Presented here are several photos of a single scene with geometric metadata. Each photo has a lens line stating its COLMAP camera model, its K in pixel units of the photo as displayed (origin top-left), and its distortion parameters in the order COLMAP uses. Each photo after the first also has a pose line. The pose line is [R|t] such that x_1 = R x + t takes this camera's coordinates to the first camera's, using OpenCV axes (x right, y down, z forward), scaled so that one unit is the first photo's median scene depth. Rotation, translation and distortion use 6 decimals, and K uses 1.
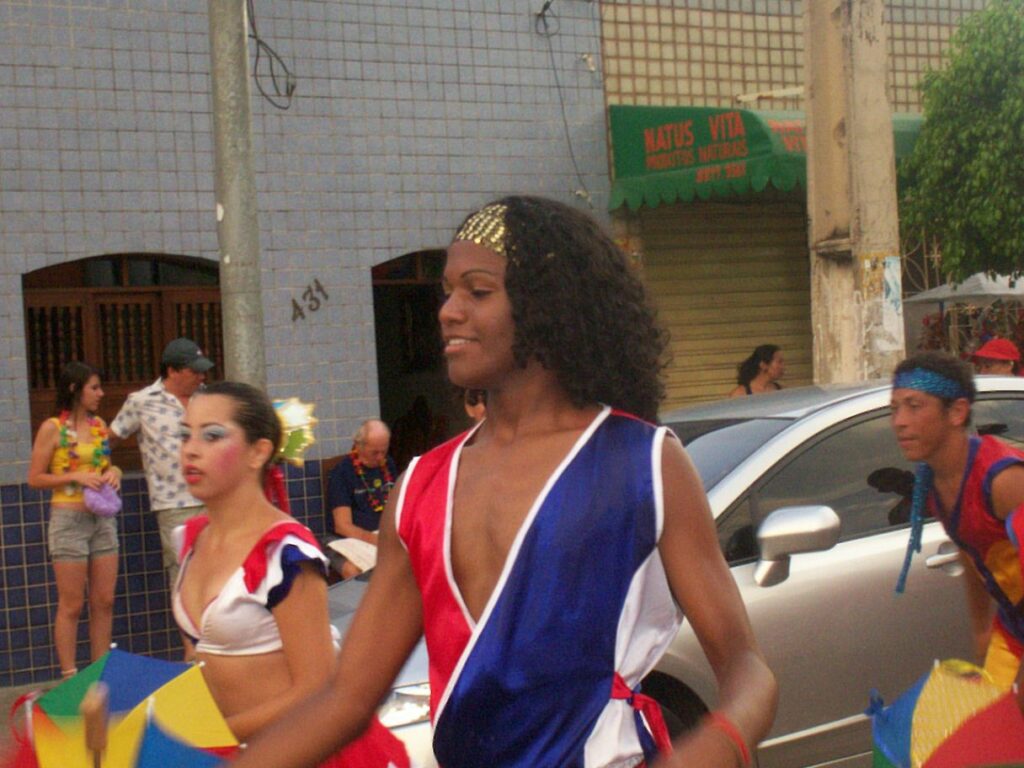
lens RADIAL K [[1958.1, 0, 511.9], [0, 1958.1, 391.0], [0, 0, 1]] dist [0.043520, 0.000000]
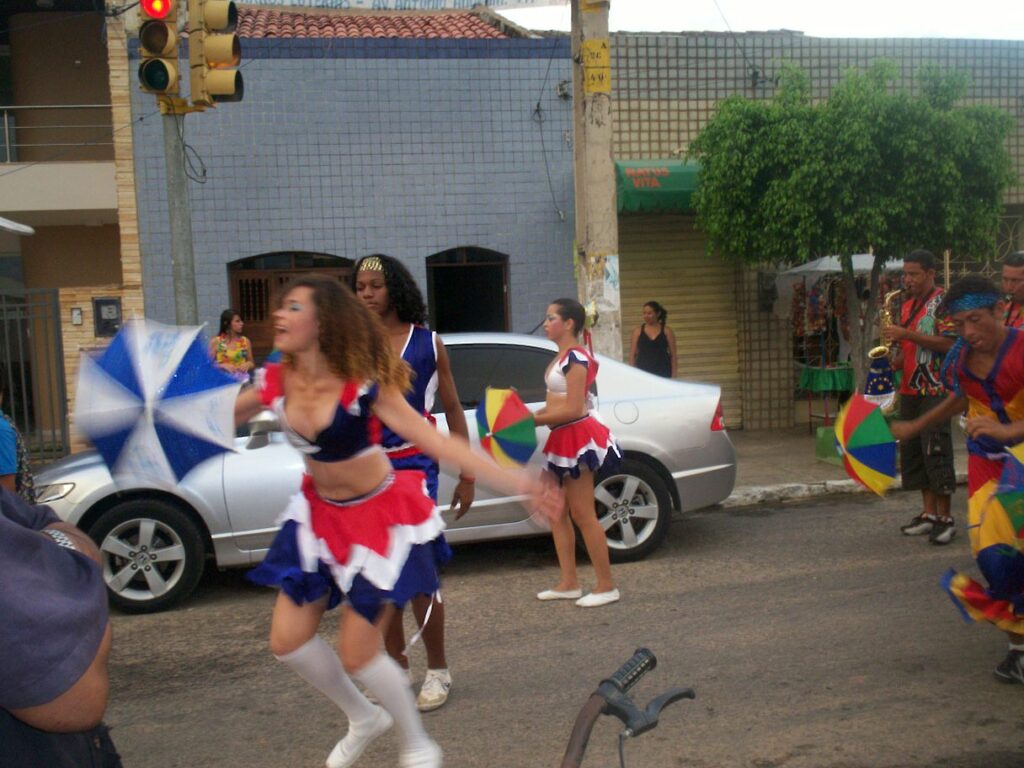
lens RADIAL K [[1080.2, 0, 516.1], [0, 1080.2, 399.8], [0, 0, 1]] dist [0.028137, 0.000000]
pose [[0.913987, 0.051367, -0.402478, 0.466244], [-0.015081, 0.995569, 0.092815, -0.027834], [0.405462, -0.078762, 0.910712, 0.108139]]
